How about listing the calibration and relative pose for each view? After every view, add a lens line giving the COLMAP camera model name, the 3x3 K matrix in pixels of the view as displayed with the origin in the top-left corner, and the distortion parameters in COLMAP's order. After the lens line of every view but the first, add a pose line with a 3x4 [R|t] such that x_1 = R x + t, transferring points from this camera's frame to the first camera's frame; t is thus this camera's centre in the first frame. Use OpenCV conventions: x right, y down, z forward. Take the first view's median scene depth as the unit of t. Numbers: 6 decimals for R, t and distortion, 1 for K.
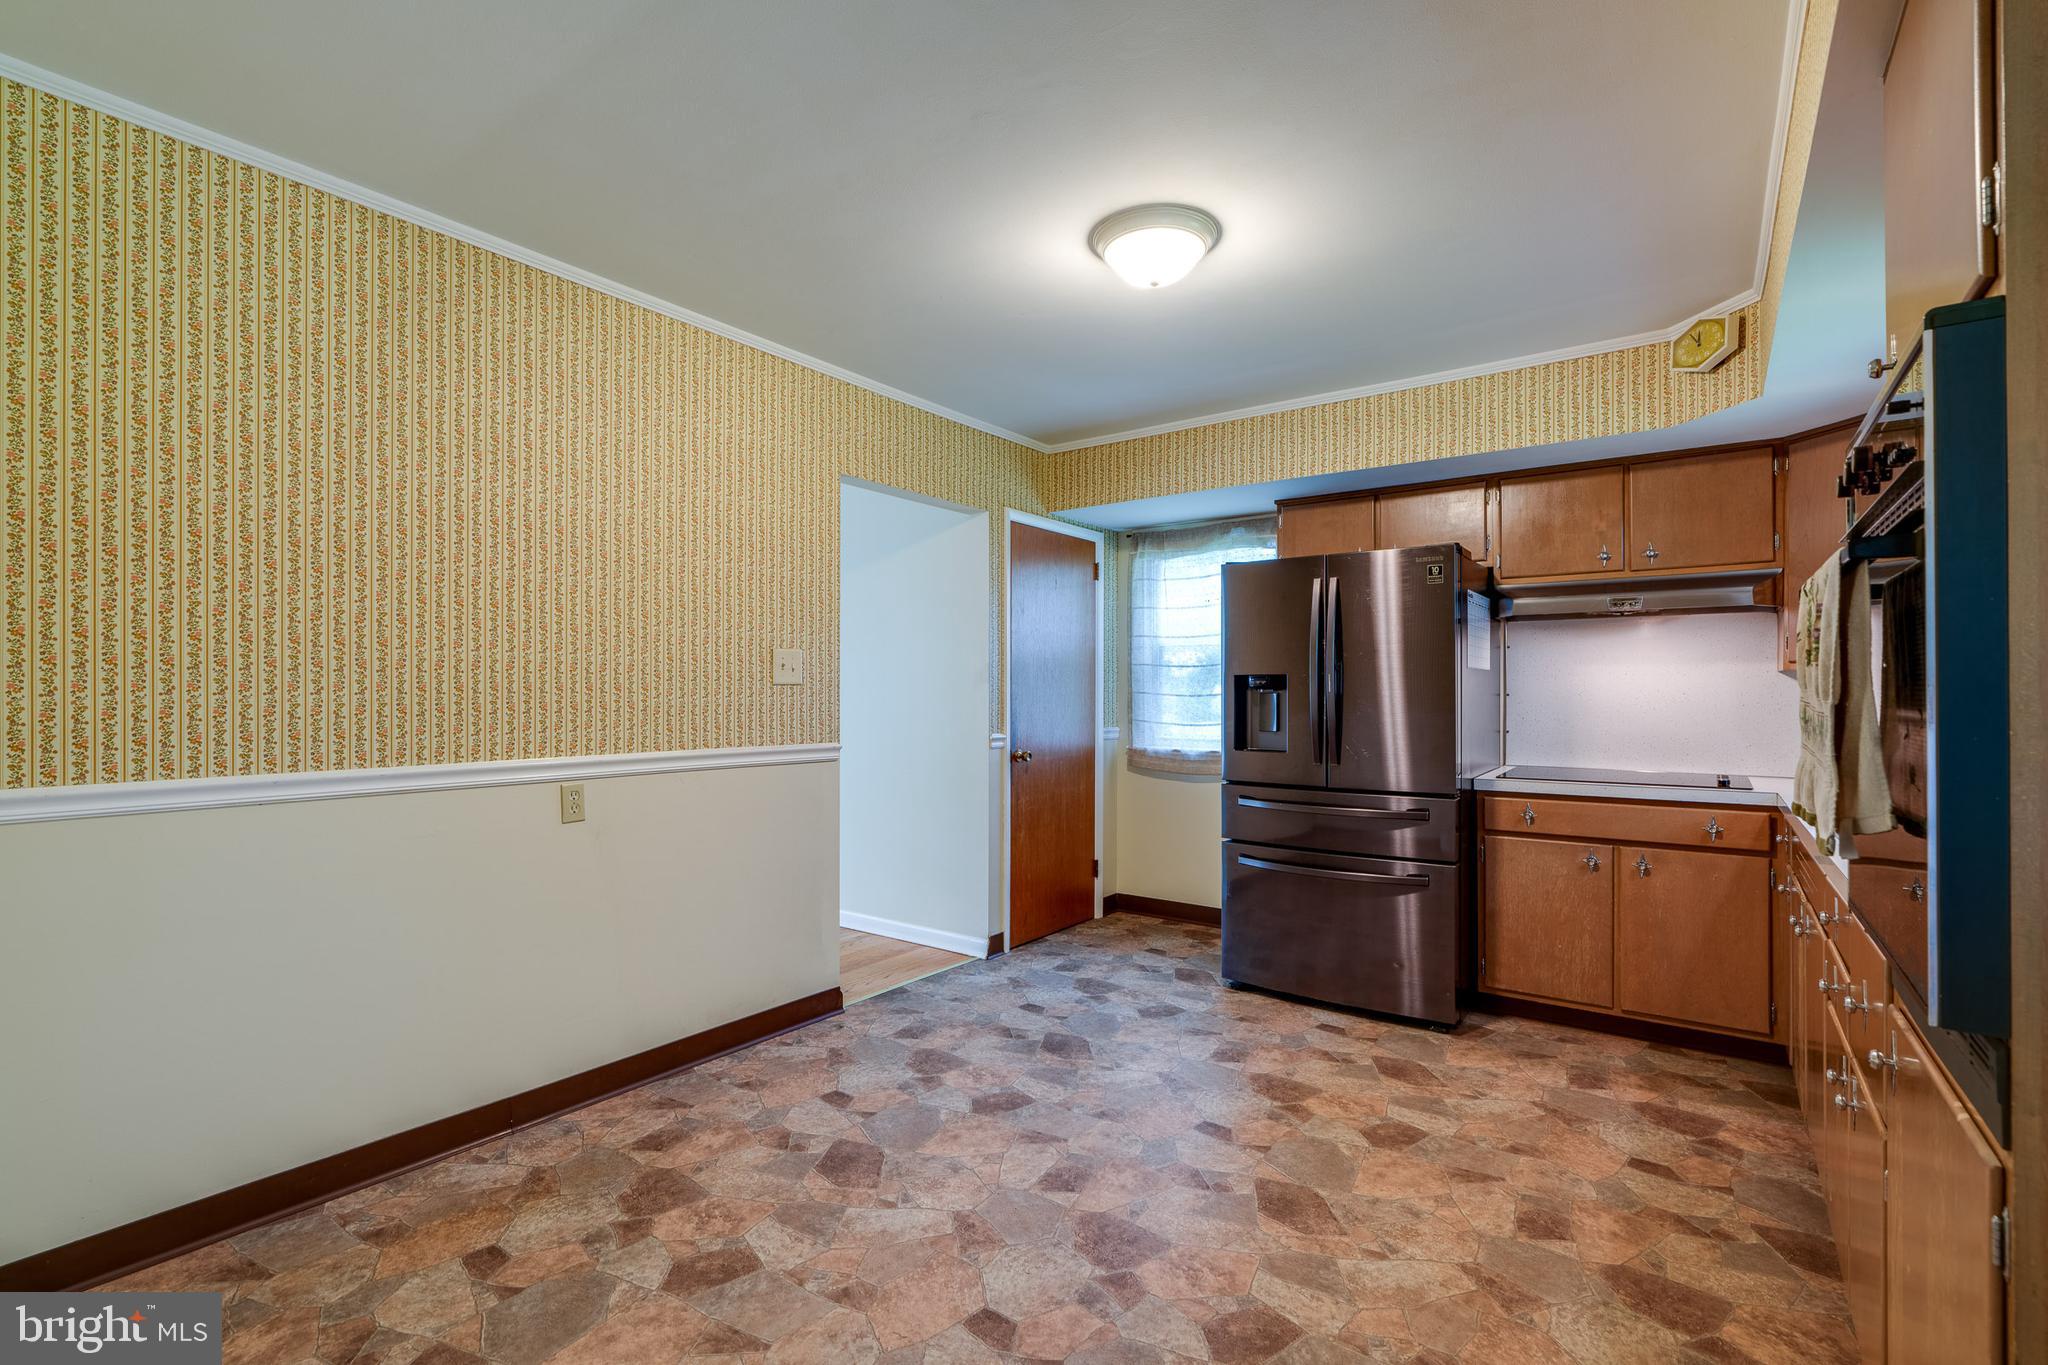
lens RADIAL K [[920.7, 0, 1019.1], [0, 920.7, 688.3], [0, 0, 1]] dist [-0.005467, 0.000442]
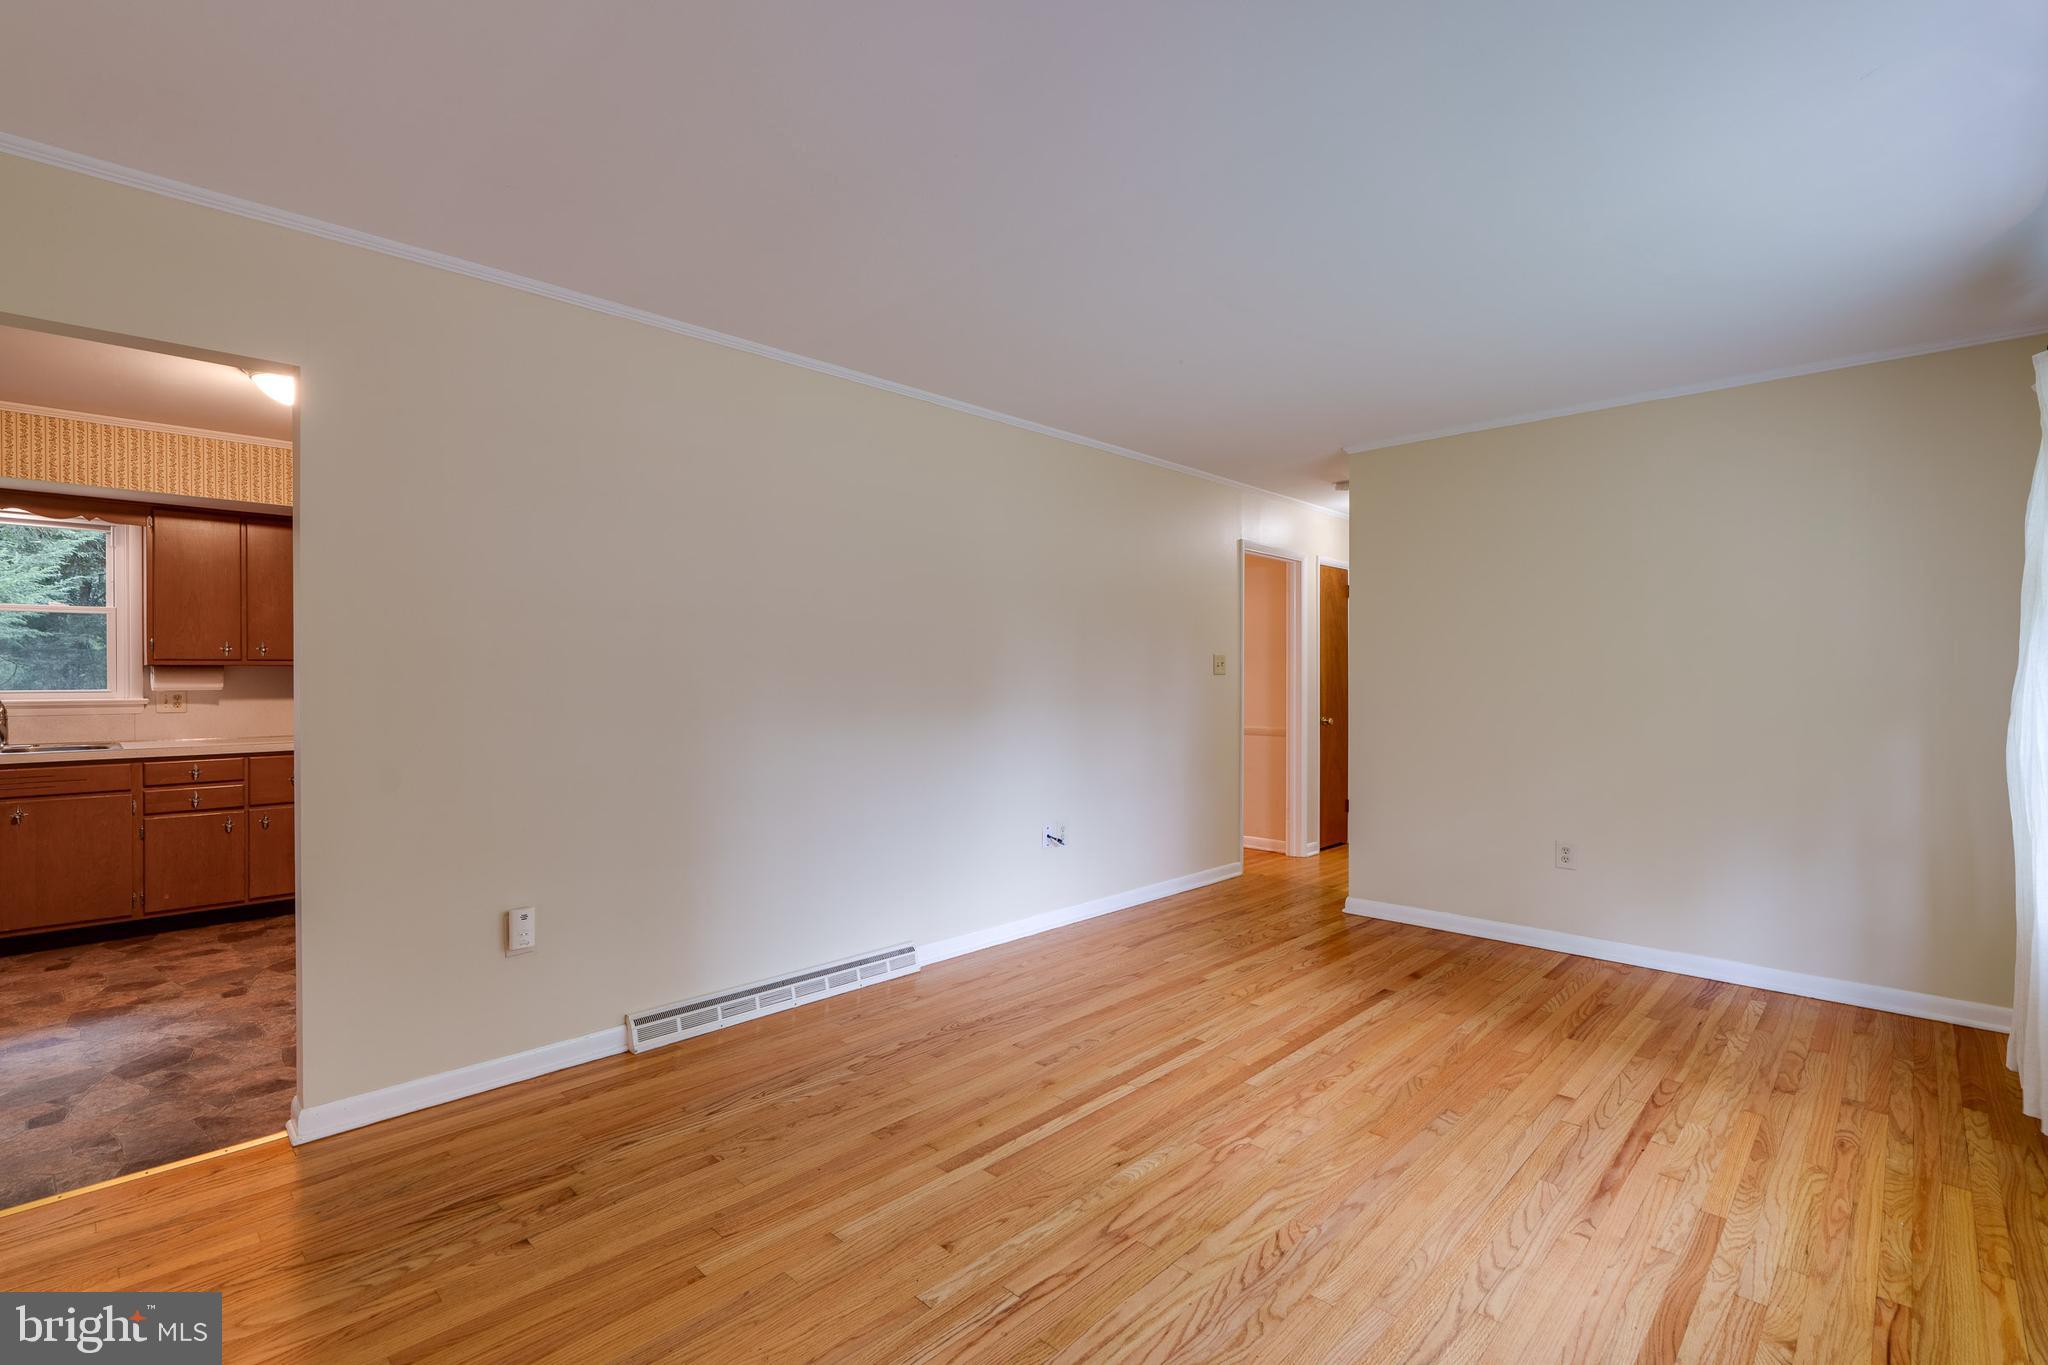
lens RADIAL K [[929.3, 0, 990.6], [0, 929.3, 681.6], [0, 0, 1]] dist [-0.002461, -0.000140]
pose [[-0.987453, 0.000087, 0.157912, -1.008965], [-0.000189, 0.999998, -0.001733, 0.006445], [-0.157912, -0.001741, -0.987452, 1.944242]]
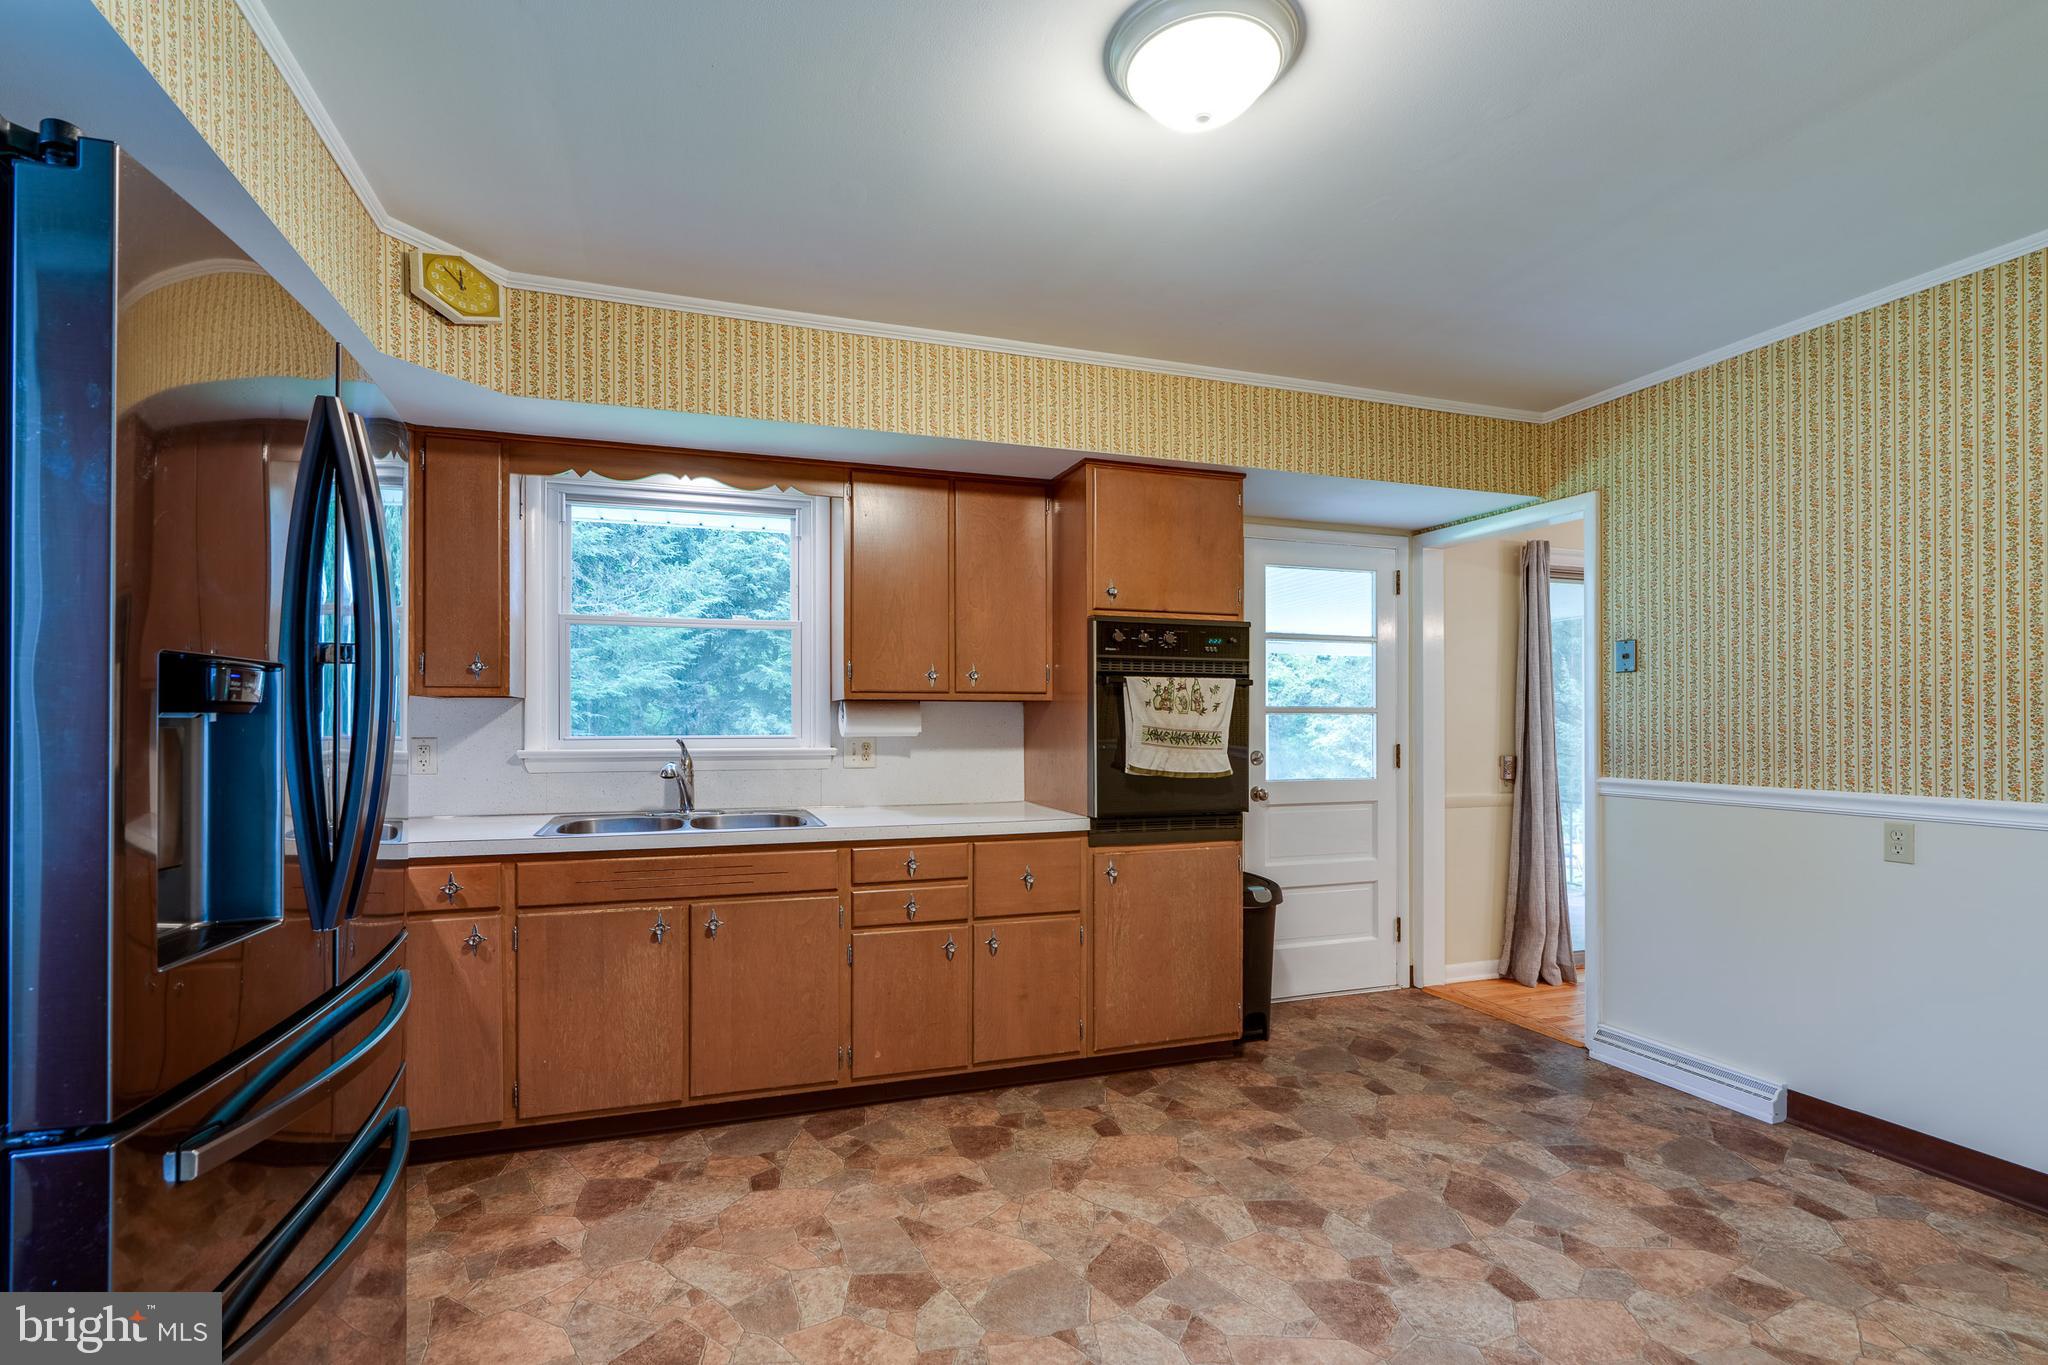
lens RADIAL K [[923.5, 0, 987.8], [0, 923.5, 723.6], [0, 0, 1]] dist [-0.004765, 0.000204]
pose [[-0.812417, -0.003366, 0.583067, -0.099494], [-0.004847, 0.999988, -0.000980, 0.003767], [-0.583056, -0.003622, -0.812424, 1.385933]]
